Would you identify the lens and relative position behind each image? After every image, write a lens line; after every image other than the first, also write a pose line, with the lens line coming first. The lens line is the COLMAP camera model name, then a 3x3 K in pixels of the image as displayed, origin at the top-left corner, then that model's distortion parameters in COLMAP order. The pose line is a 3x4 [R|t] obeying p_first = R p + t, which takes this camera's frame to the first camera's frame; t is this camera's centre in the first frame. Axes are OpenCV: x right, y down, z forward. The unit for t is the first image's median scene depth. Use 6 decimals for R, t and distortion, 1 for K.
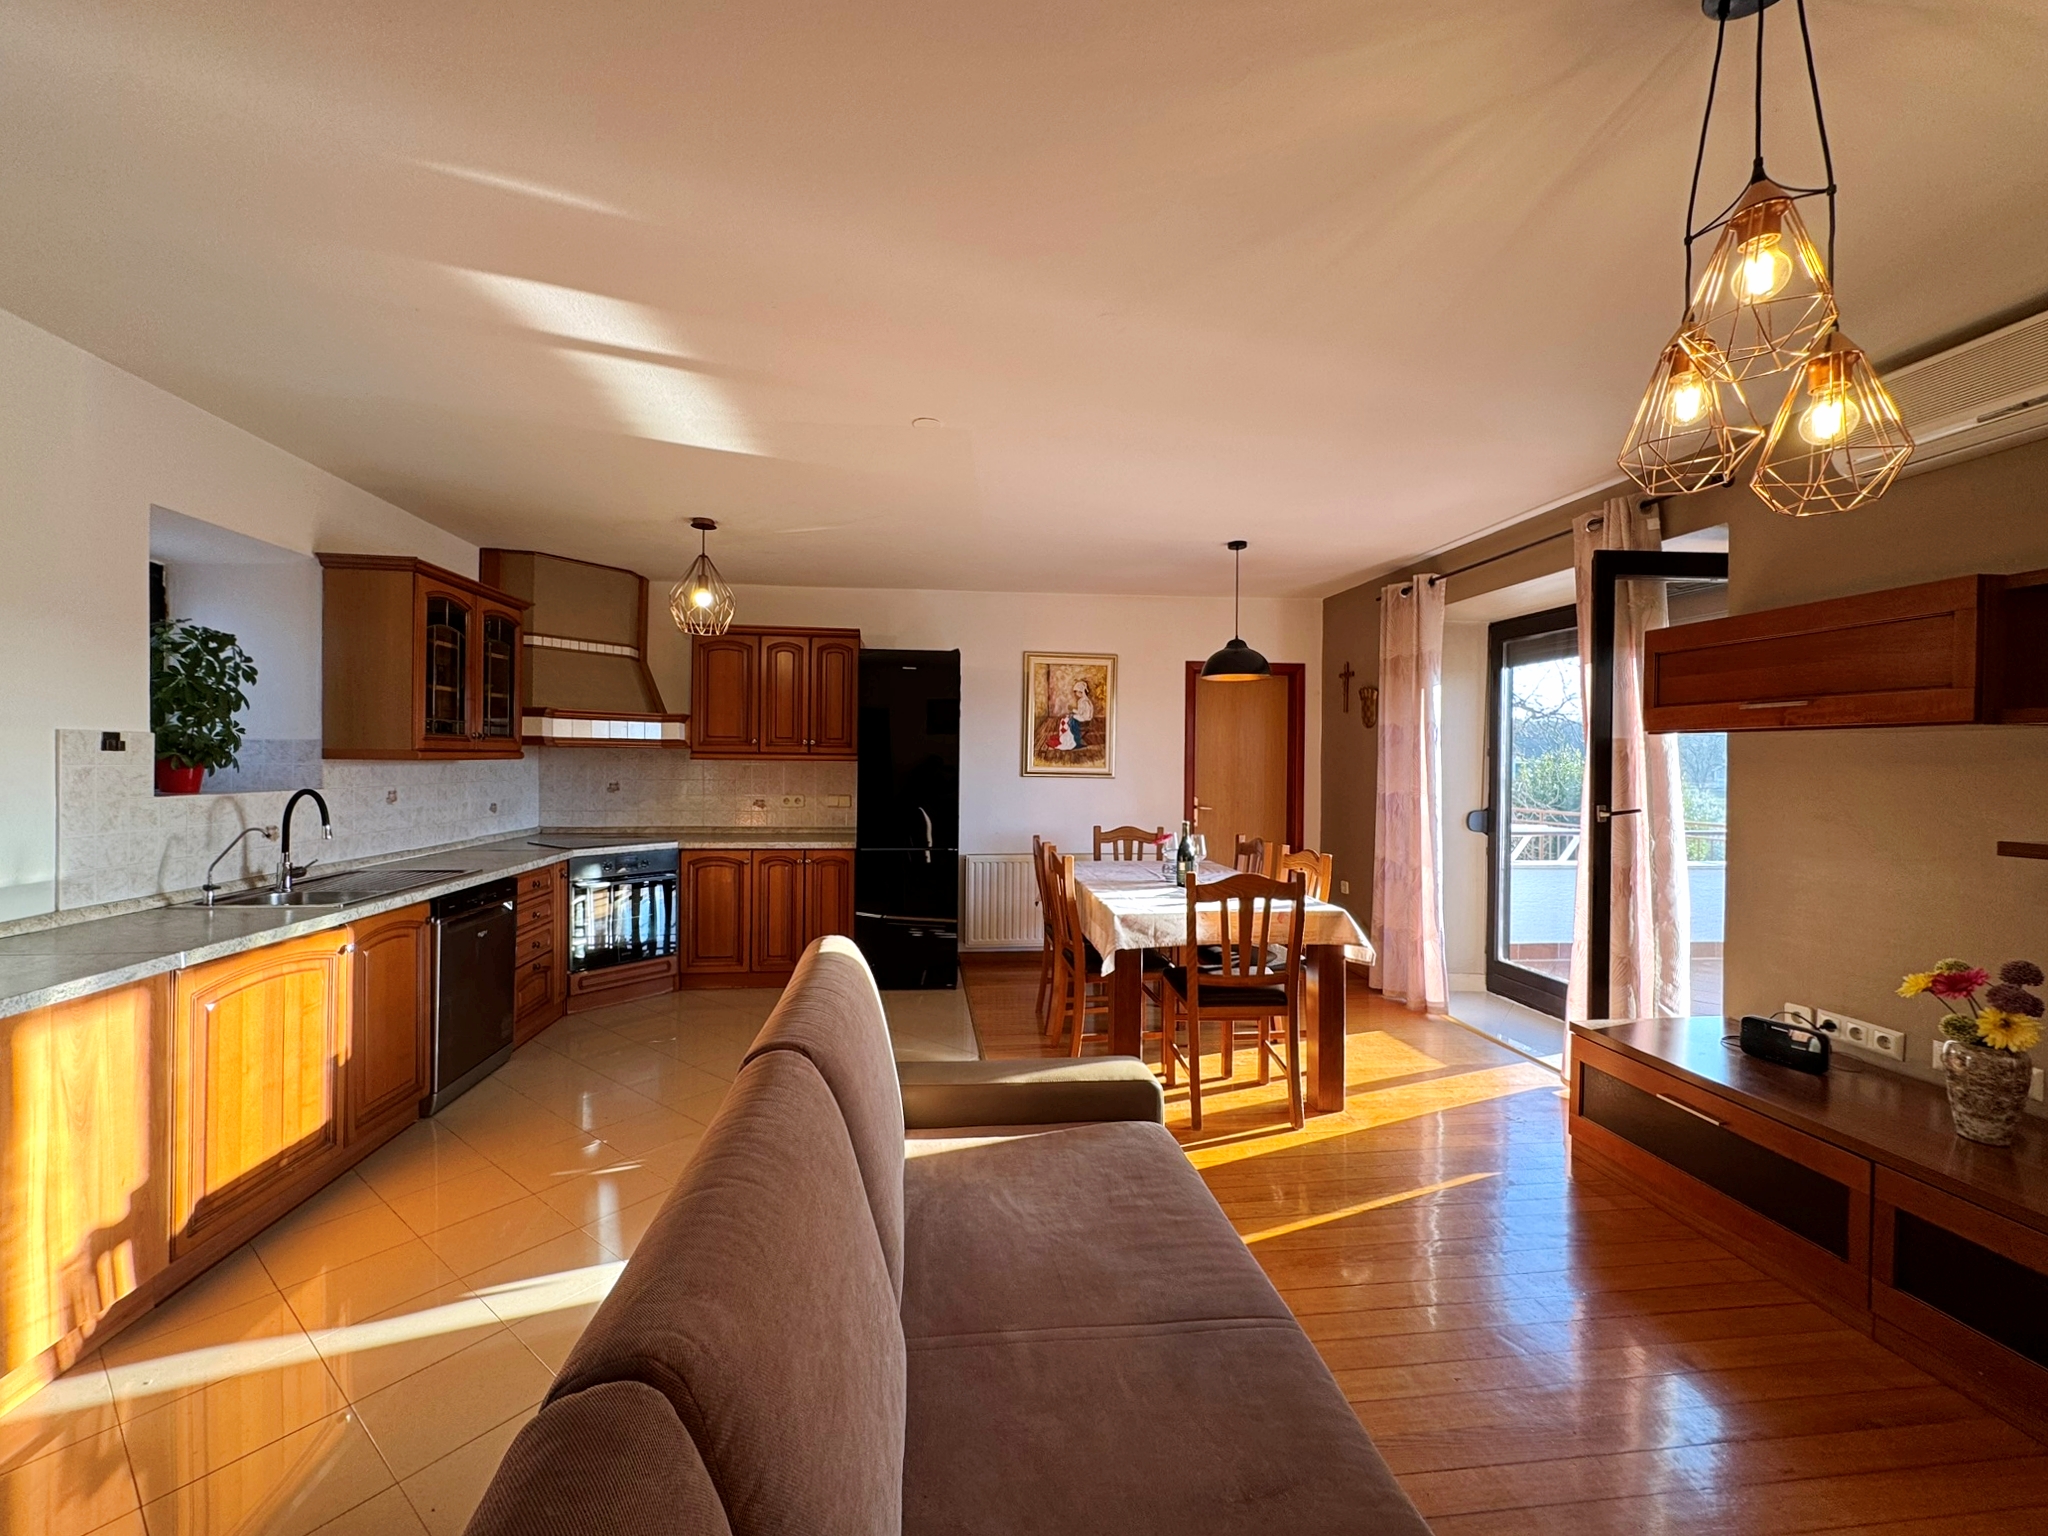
lens RADIAL K [[823.9, 0, 1024.0], [0, 823.9, 768.0], [0, 0, 1]] dist [-0.001477, -0.000061]
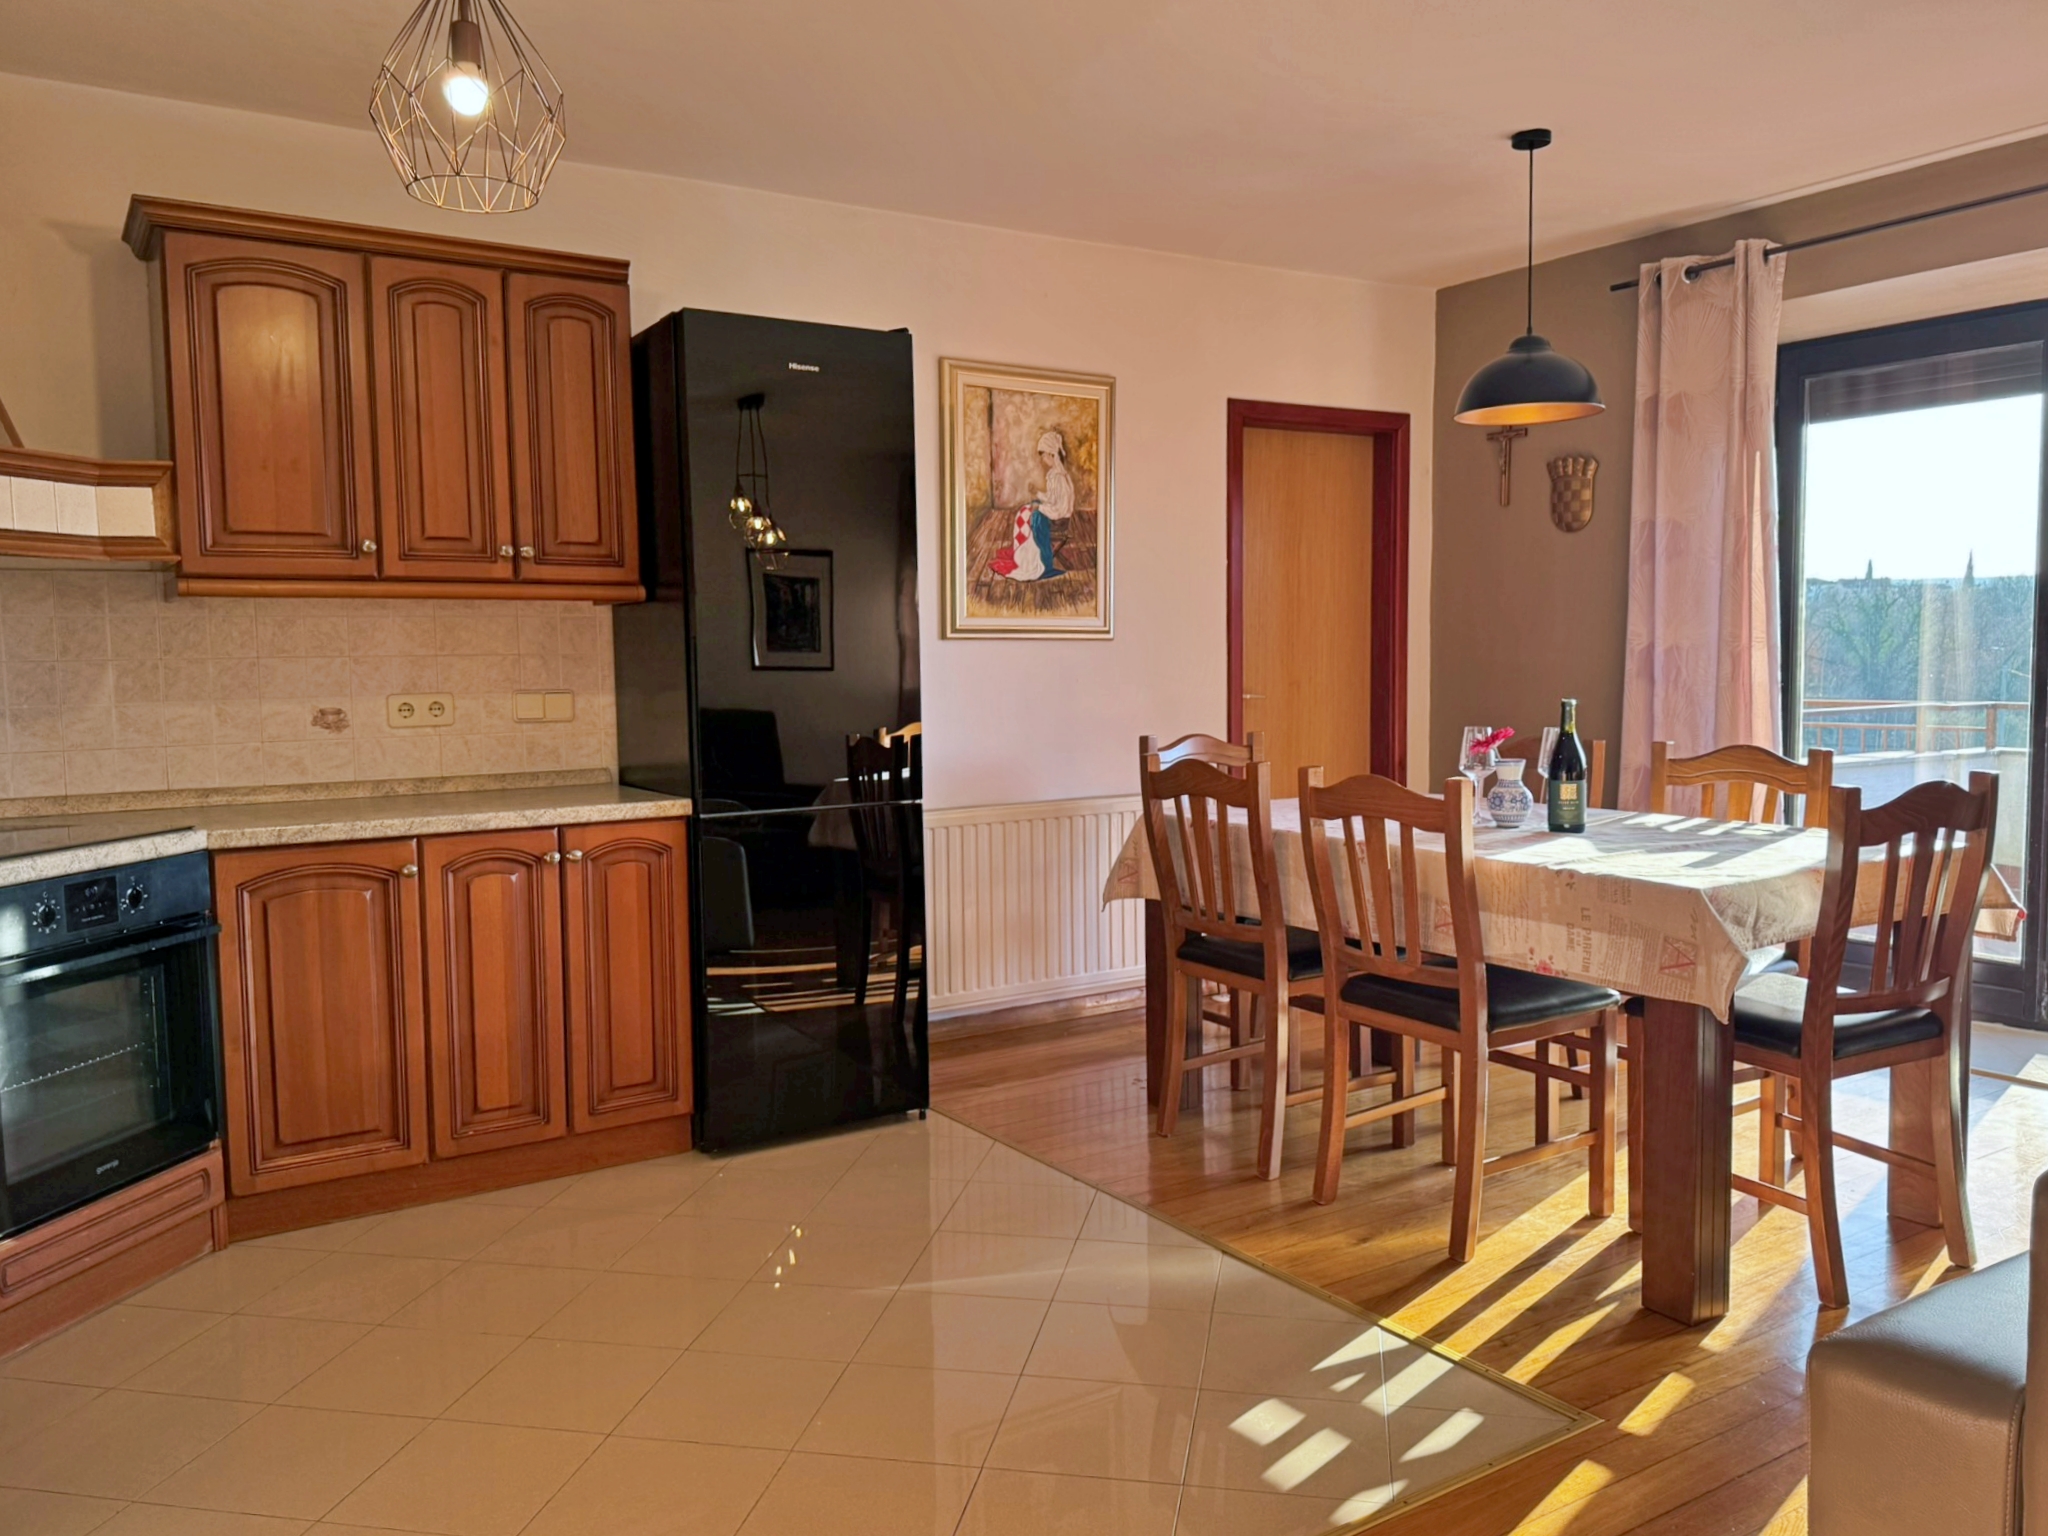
lens RADIAL K [[1535.3, 0, 1020.2], [0, 1535.3, 772.7], [0, 0, 1]] dist [0.103493, -0.155637]
pose [[0.897452, -0.055969, 0.437547, -0.411628], [0.025644, 0.996860, 0.074915, 0.025866], [-0.440367, -0.056012, 0.896069, 0.264799]]
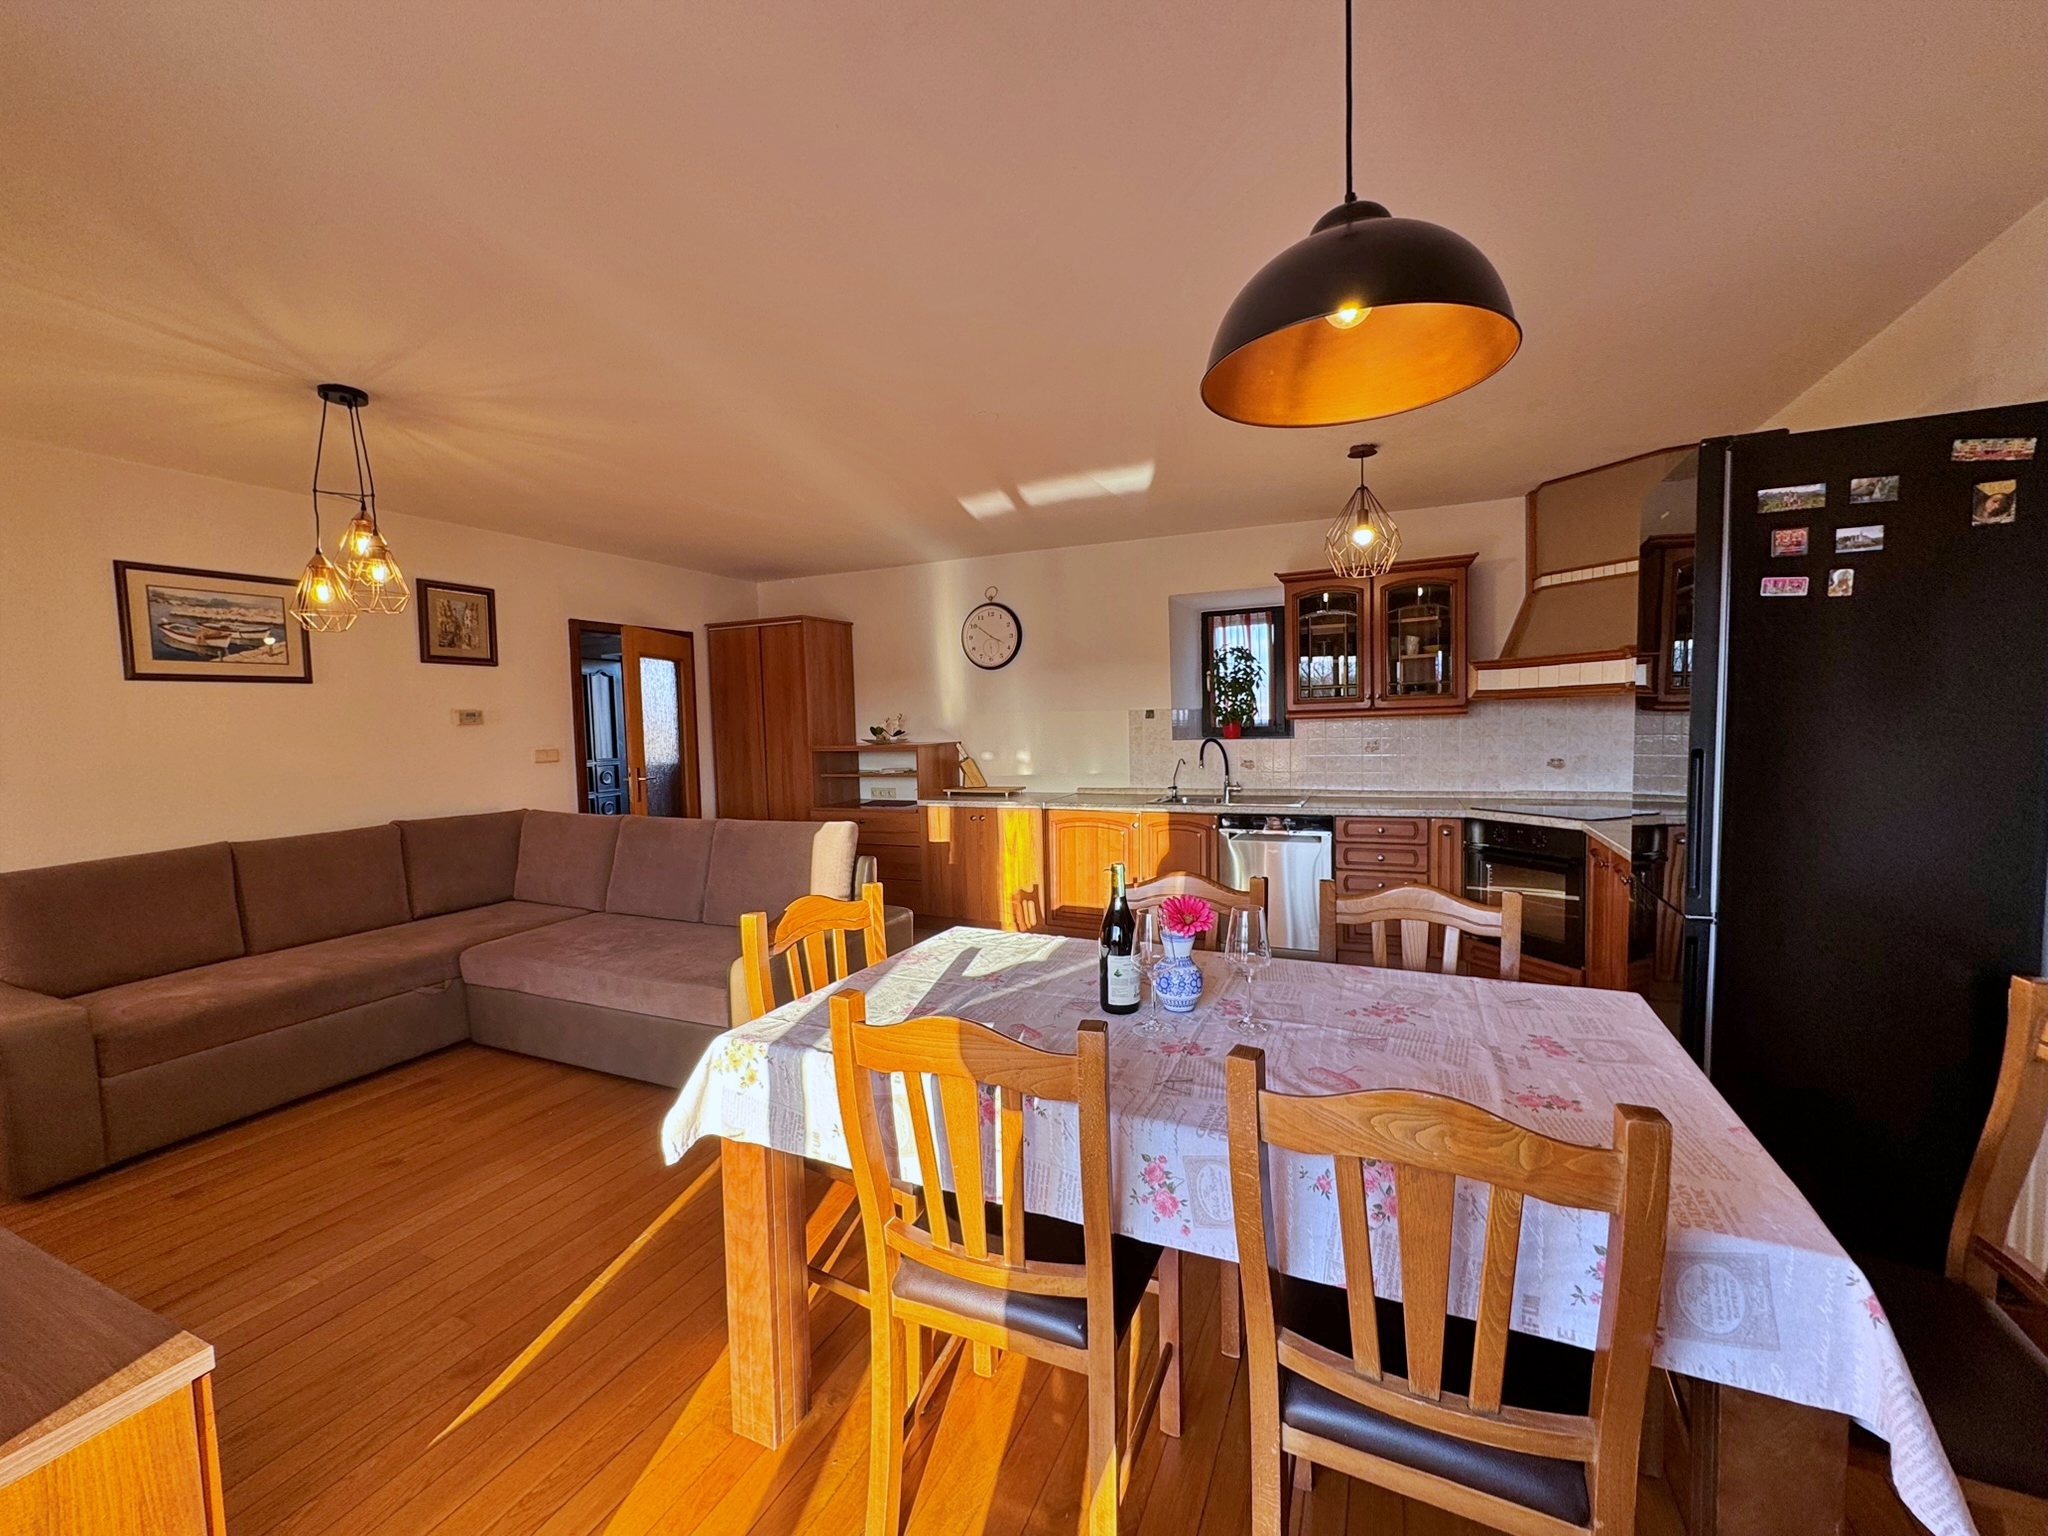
lens RADIAL K [[816.2, 0, 1024.0], [0, 816.2, 768.0], [0, 0, 1]] dist [-0.003227, -0.000270]
pose [[-0.513944, 0.054771, -0.856073, 0.485792], [0.014265, 0.998367, 0.055311, -0.007400], [0.857705, 0.016215, -0.513886, 0.974643]]
